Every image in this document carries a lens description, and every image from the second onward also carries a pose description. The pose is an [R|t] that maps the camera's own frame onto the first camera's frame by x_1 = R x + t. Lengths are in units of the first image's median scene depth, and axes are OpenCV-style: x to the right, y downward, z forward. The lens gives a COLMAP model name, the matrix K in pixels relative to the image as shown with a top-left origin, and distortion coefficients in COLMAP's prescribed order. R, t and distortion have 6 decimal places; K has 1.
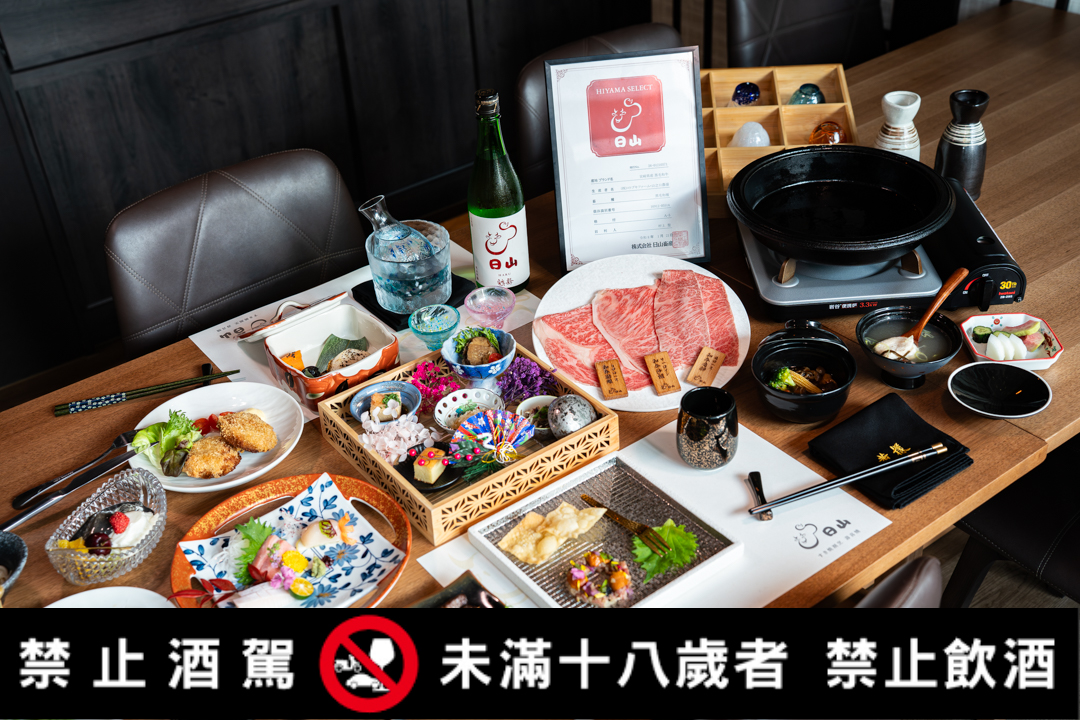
lens RADIAL K [[1219.1, 0, 540.0], [0, 1219.1, 360.0], [0, 0, 1]] dist [0.014789, 0.048475]
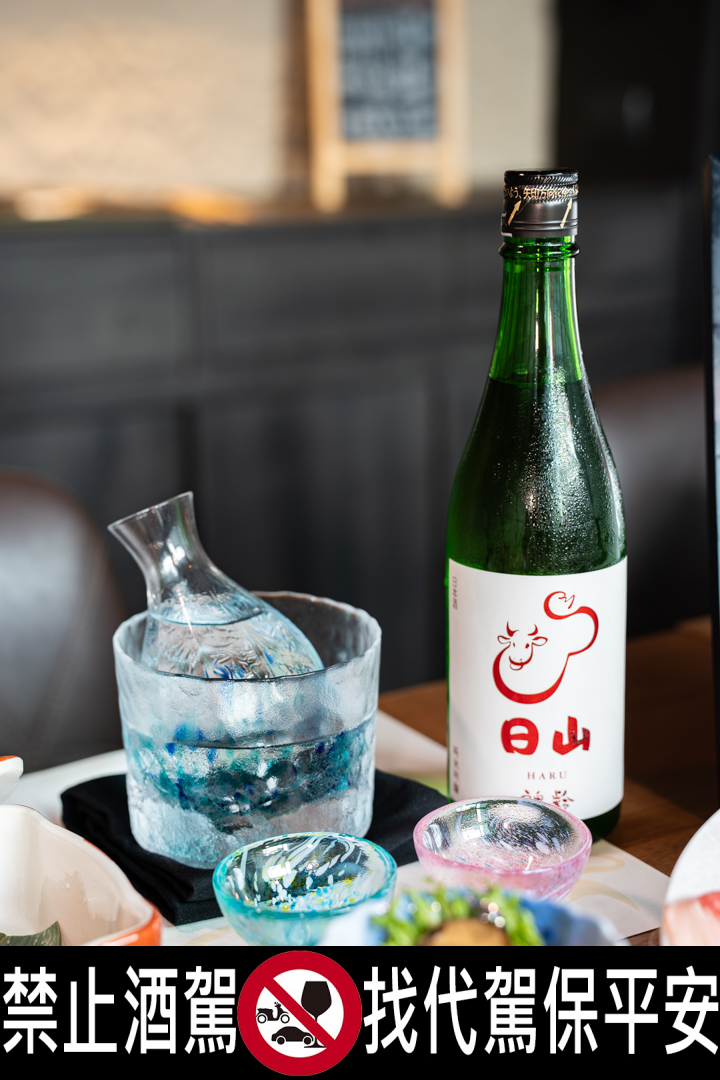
lens RADIAL K [[1839.8, 0, 360.0], [0, 1839.8, 540.0], [0, 0, 1]] dist [0.464557, 0.024448]
pose [[0.993856, 0.065343, -0.089336, -0.041071], [-0.090910, 0.942324, -0.322119, 0.032880], [0.063136, 0.328261, 0.942475, 0.574919]]
